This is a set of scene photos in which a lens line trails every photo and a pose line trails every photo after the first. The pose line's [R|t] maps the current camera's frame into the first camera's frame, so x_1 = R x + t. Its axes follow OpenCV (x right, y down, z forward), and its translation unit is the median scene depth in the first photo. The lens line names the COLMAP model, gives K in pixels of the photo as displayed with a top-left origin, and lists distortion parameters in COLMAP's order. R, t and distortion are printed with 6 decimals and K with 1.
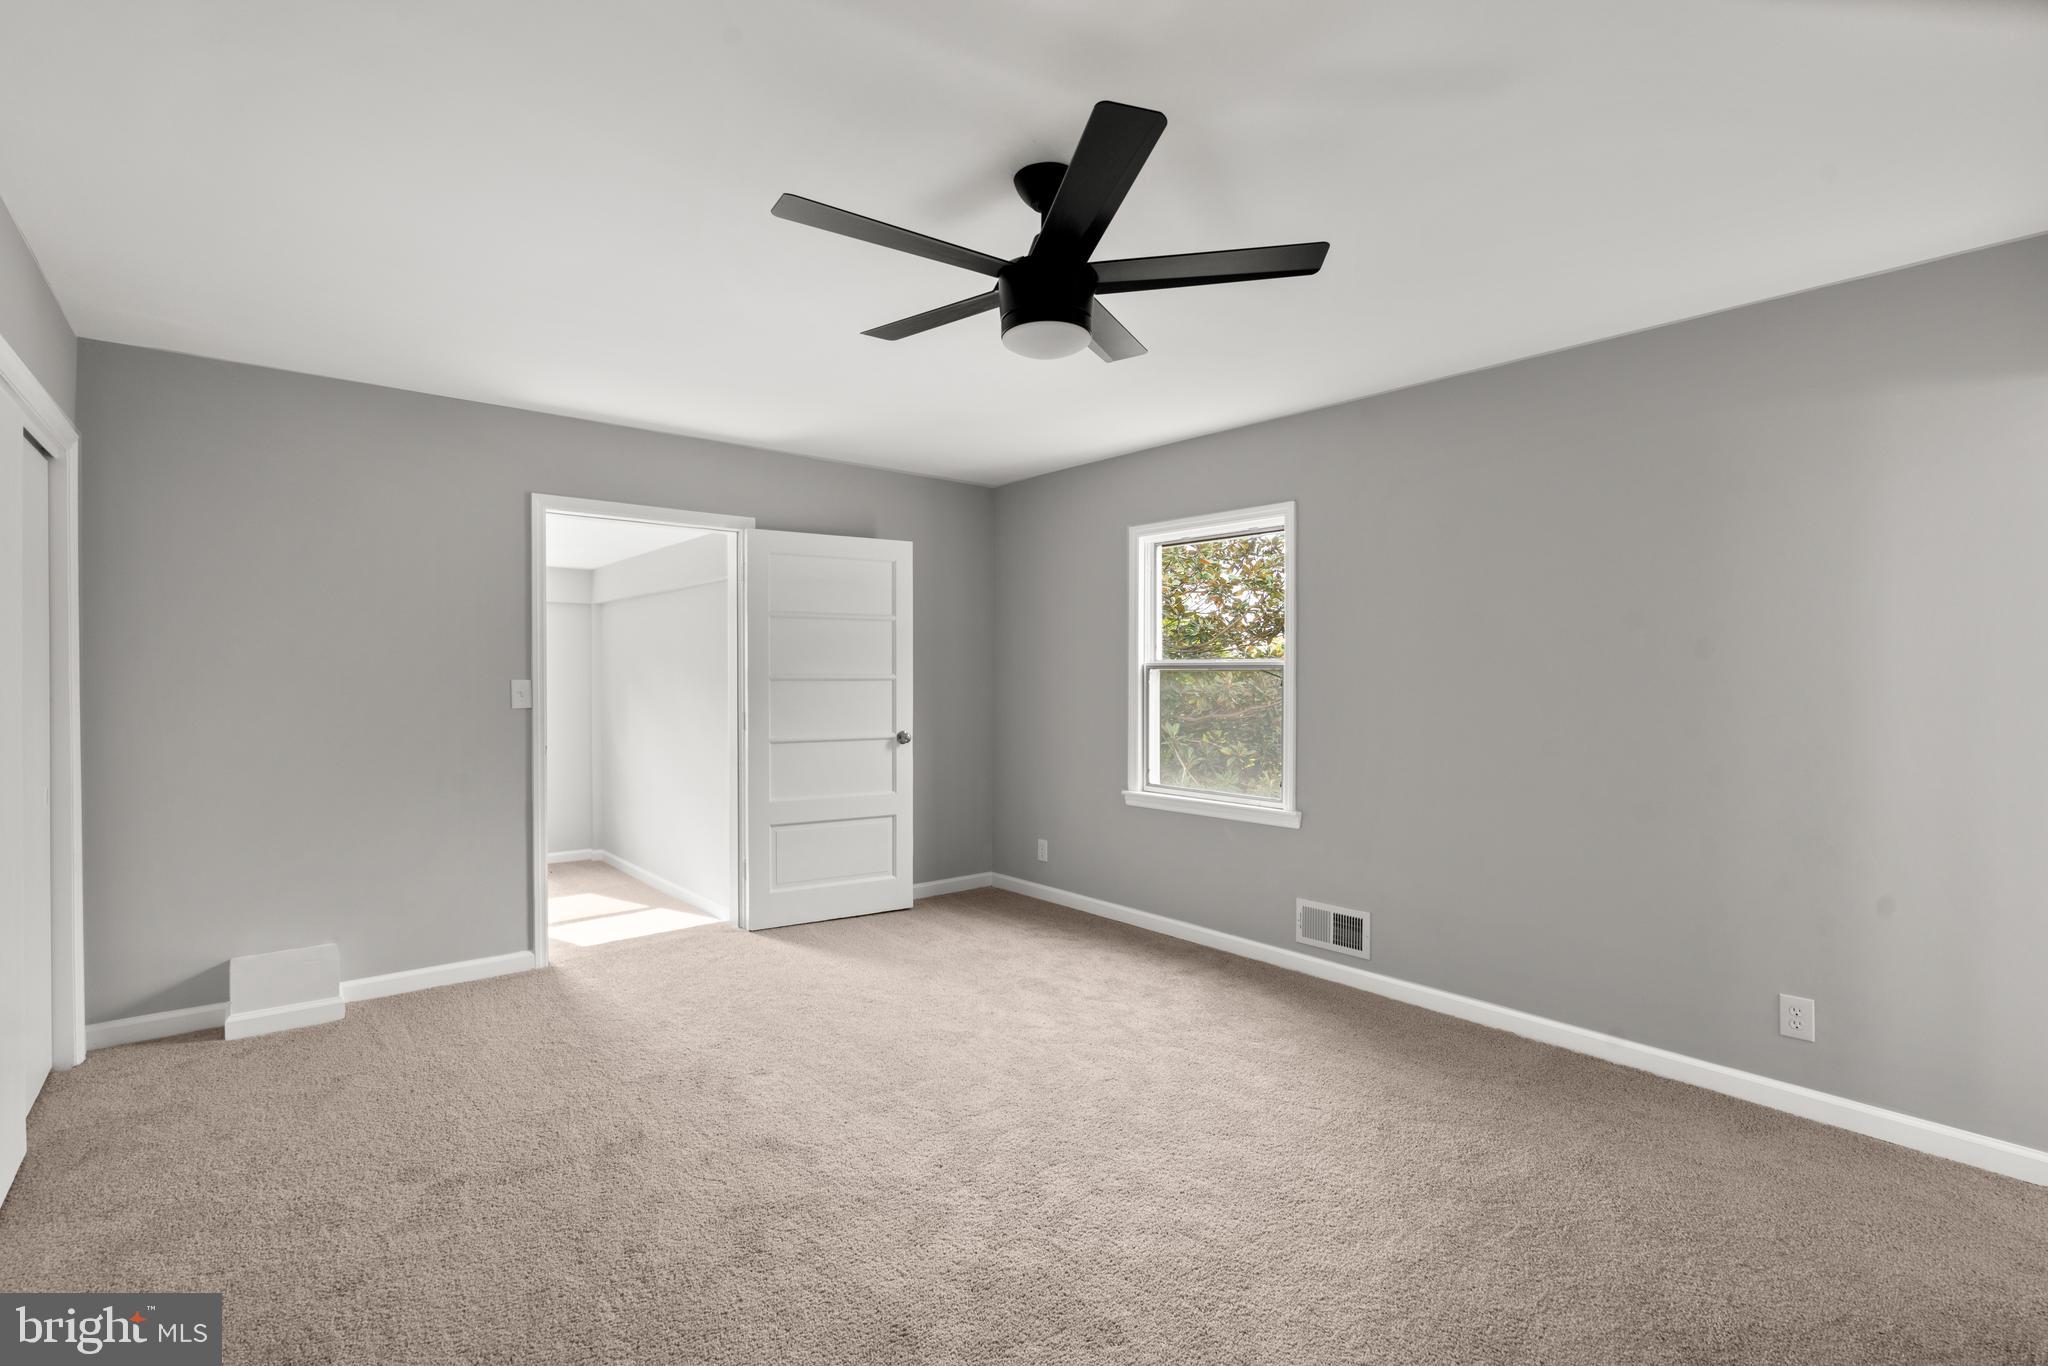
lens RADIAL K [[911.2, 0, 1024.0], [0, 911.2, 683.0], [0, 0, 1]] dist [-0.003996, -0.000197]
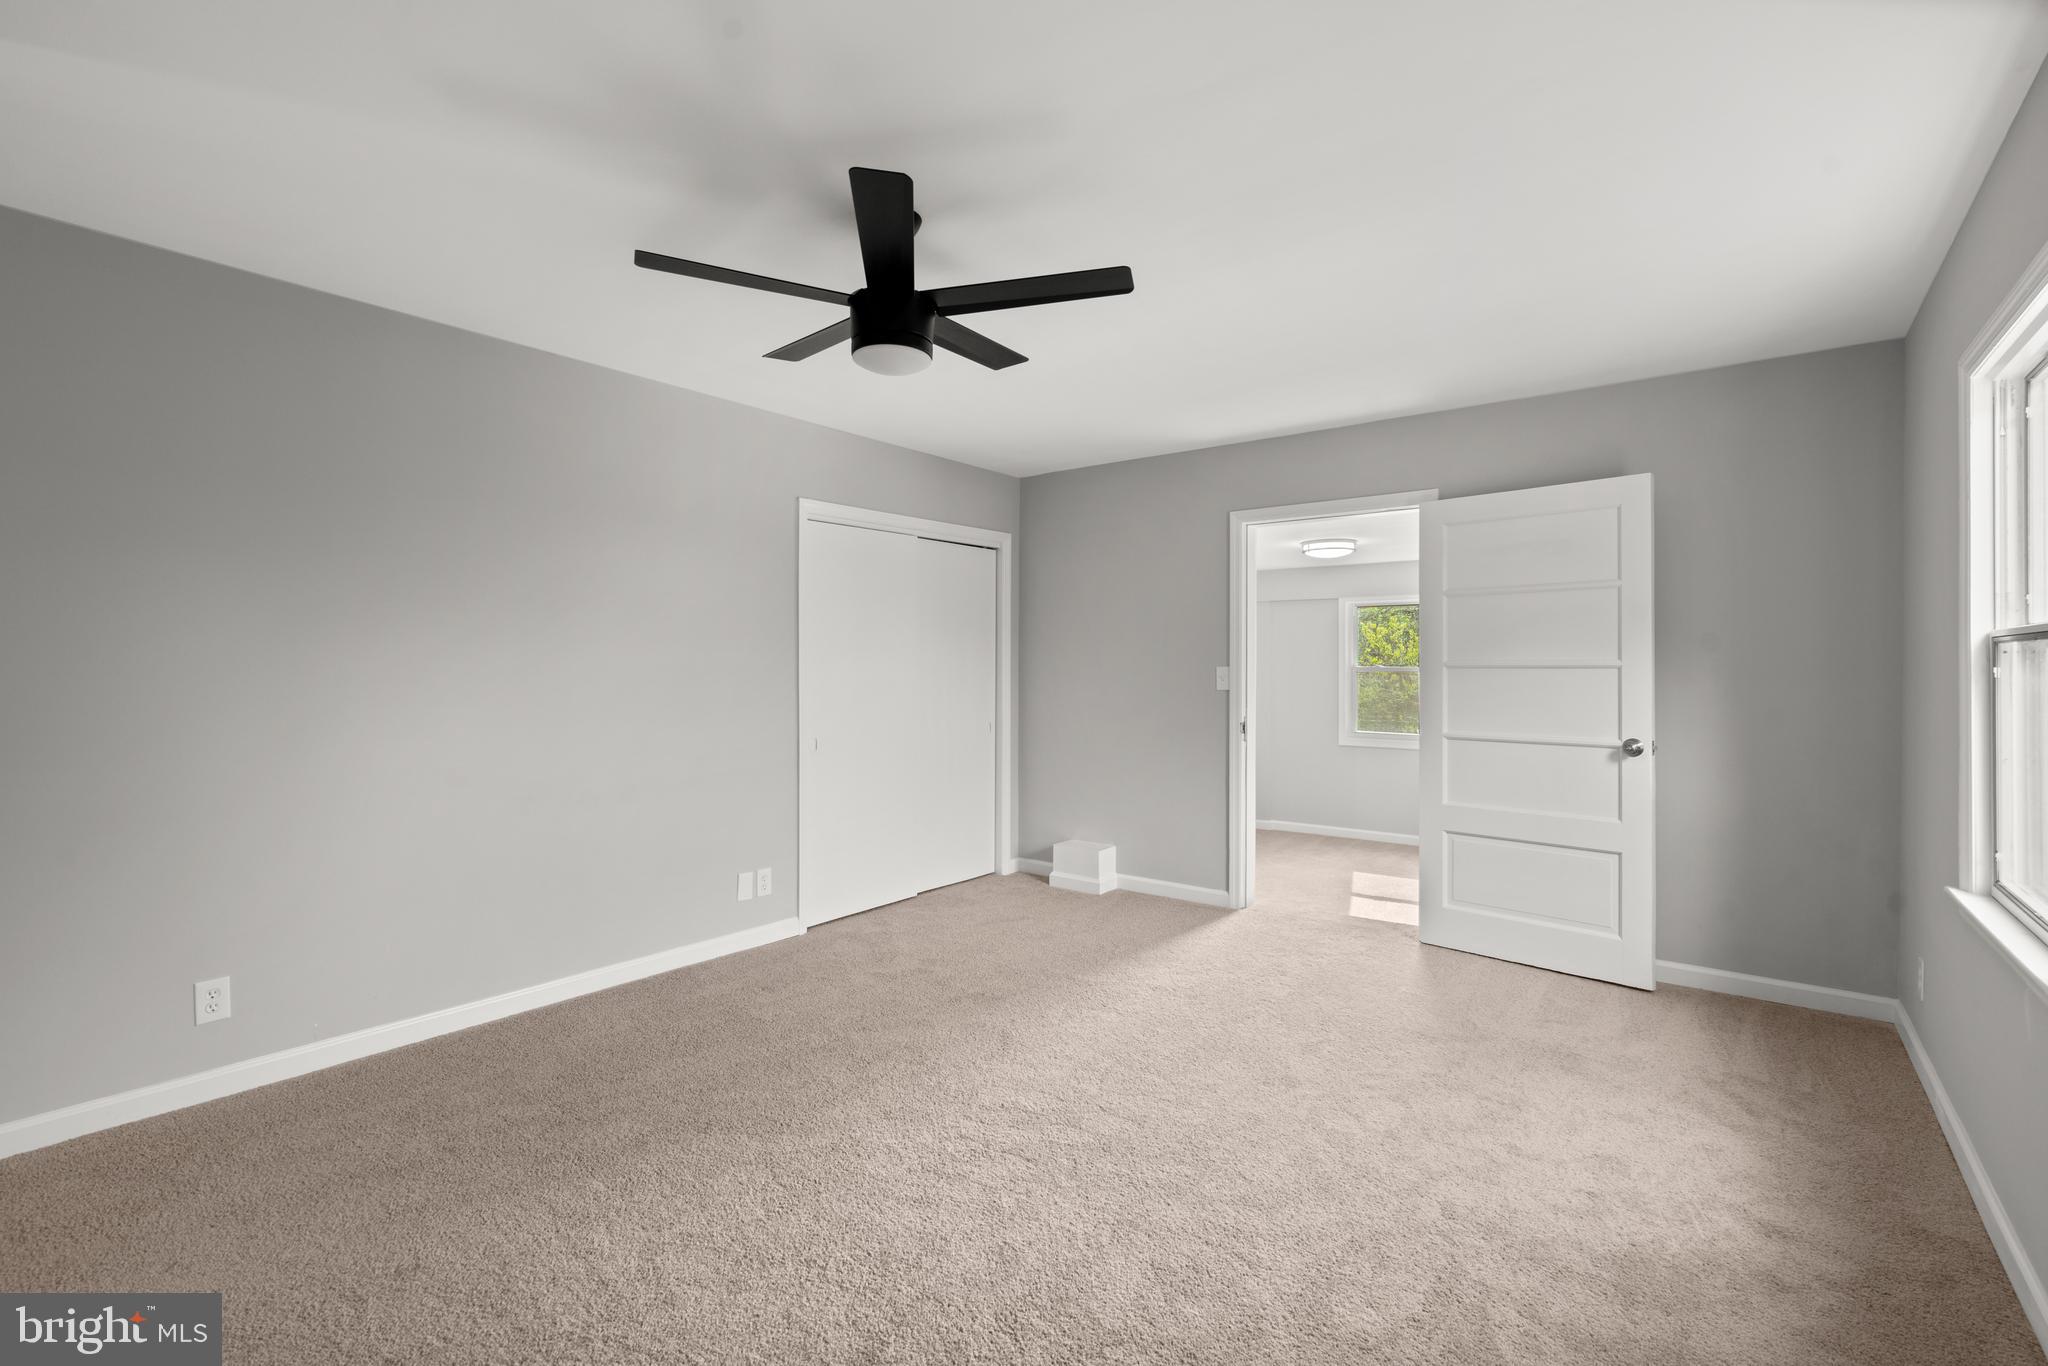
lens RADIAL K [[928.6, 0, 1021.7], [0, 928.6, 660.0], [0, 0, 1]] dist [0.000913, 0.000492]
pose [[0.212668, -0.009394, -0.977079, 0.572339], [-0.006644, 0.999917, -0.011060, 0.002671], [0.977102, 0.008844, 0.212588, 0.441946]]
